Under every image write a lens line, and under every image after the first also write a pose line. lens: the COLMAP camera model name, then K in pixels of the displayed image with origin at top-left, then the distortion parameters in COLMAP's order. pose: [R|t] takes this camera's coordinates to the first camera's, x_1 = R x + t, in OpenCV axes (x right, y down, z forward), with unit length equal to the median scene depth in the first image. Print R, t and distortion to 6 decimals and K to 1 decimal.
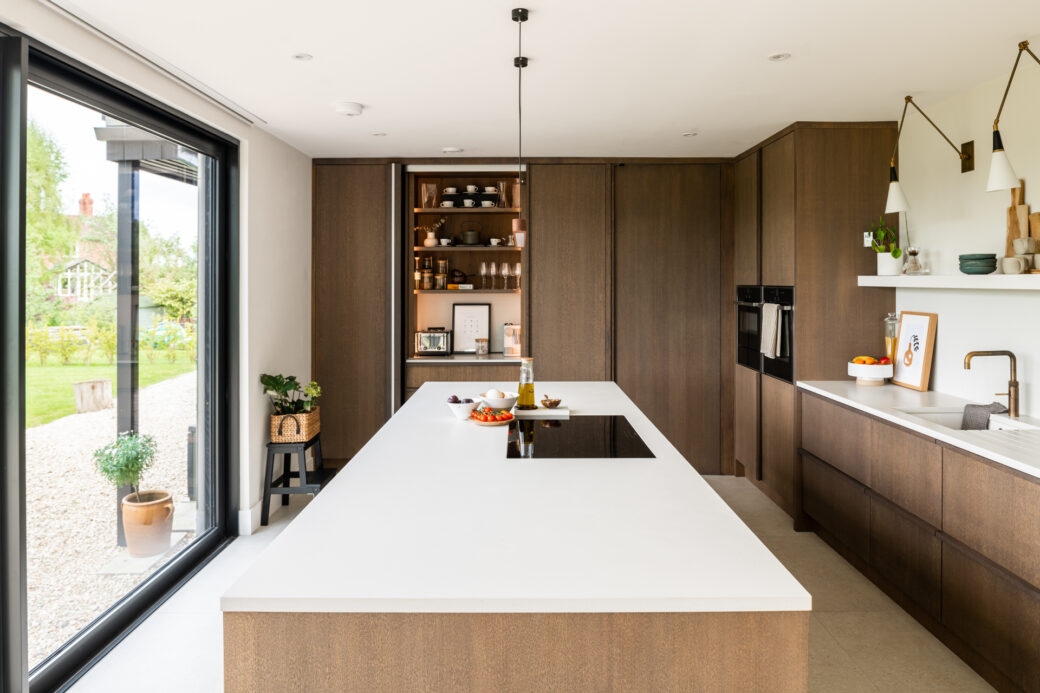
lens RADIAL K [[723.9, 0, 521.5], [0, 723.9, 277.1], [0, 0, 1]] dist [-0.015617, -0.008917]
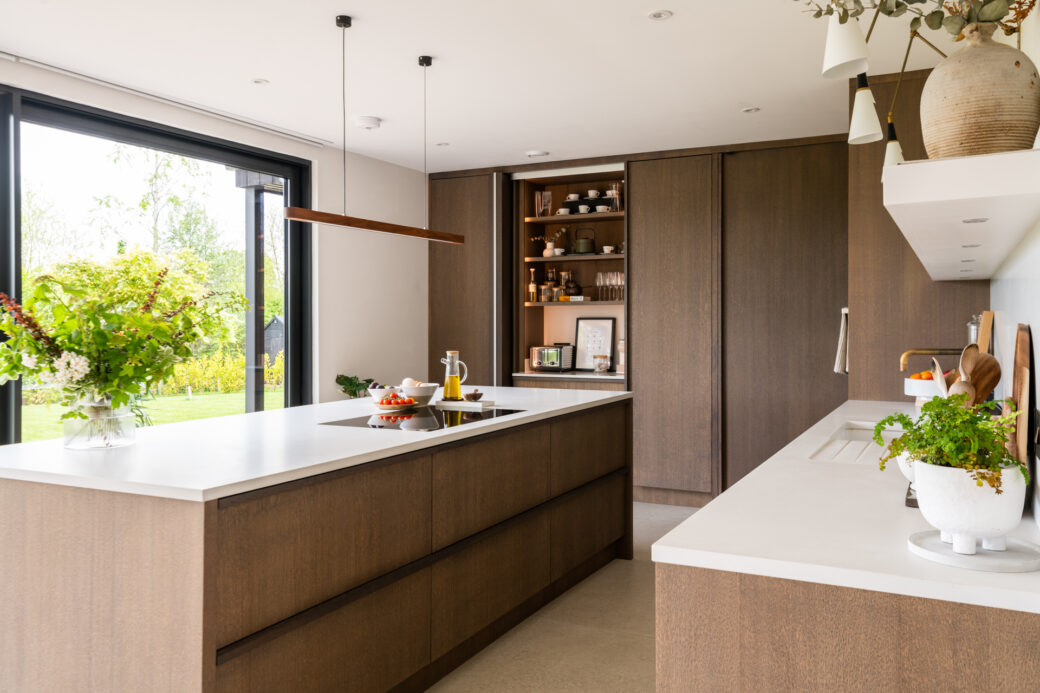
lens RADIAL K [[852.7, 0, 532.7], [0, 852.7, 318.1], [0, 0, 1]] dist [0.054911, 0.013058]
pose [[0.892705, -0.001611, -0.450638, 0.387187], [0.003347, 0.999990, 0.003053, 0.036816], [0.450629, -0.004234, 0.892701, -0.013738]]
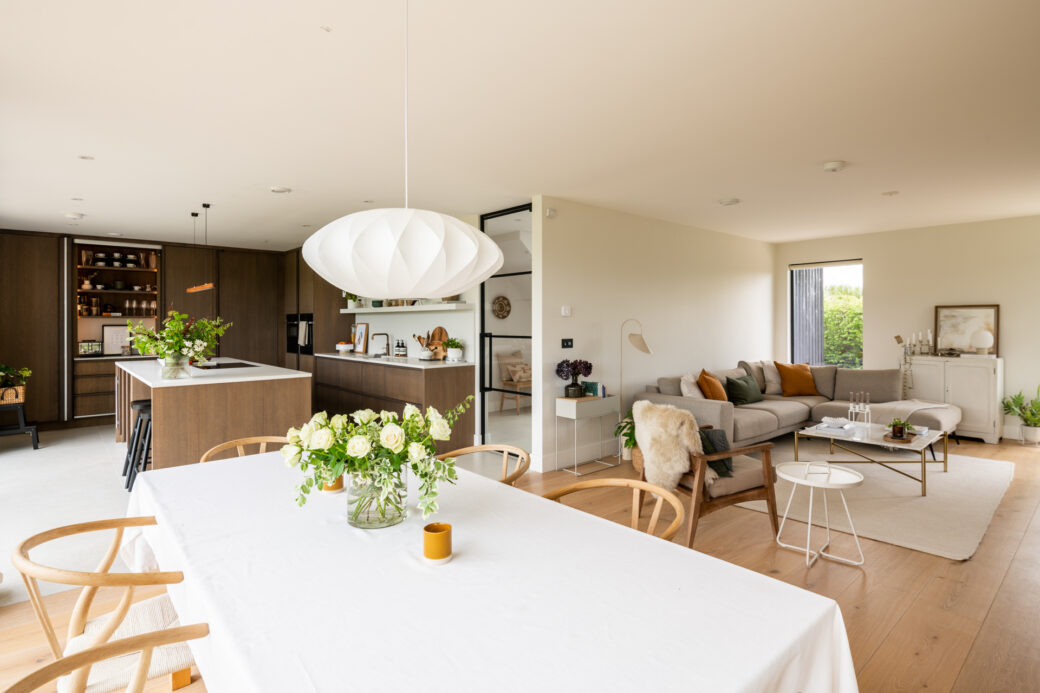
lens RADIAL K [[547.0, 0, 530.7], [0, 547.0, 323.1], [0, 0, 1]] dist [-0.002373, -0.001466]
pose [[0.748795, -0.002988, 0.662795, -0.205287], [-0.000474, 0.999987, 0.005044, 0.027956], [-0.662801, -0.004092, 0.748784, -0.605967]]
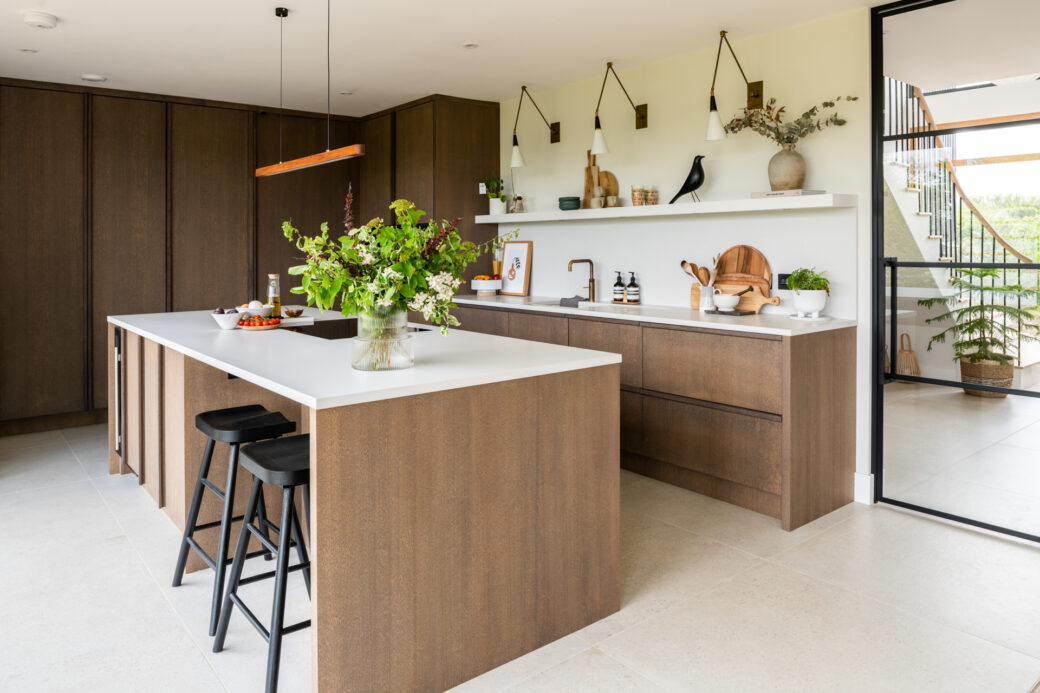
lens RADIAL K [[723.9, 0, 518.1], [0, 723.9, 246.6], [0, 0, 1]] dist [-0.015617, -0.008917]
pose [[0.777698, -0.004063, 0.628624, -0.240466], [0.002628, 0.999991, 0.003213, 0.039604], [-0.628632, -0.000847, 0.777702, -0.068887]]
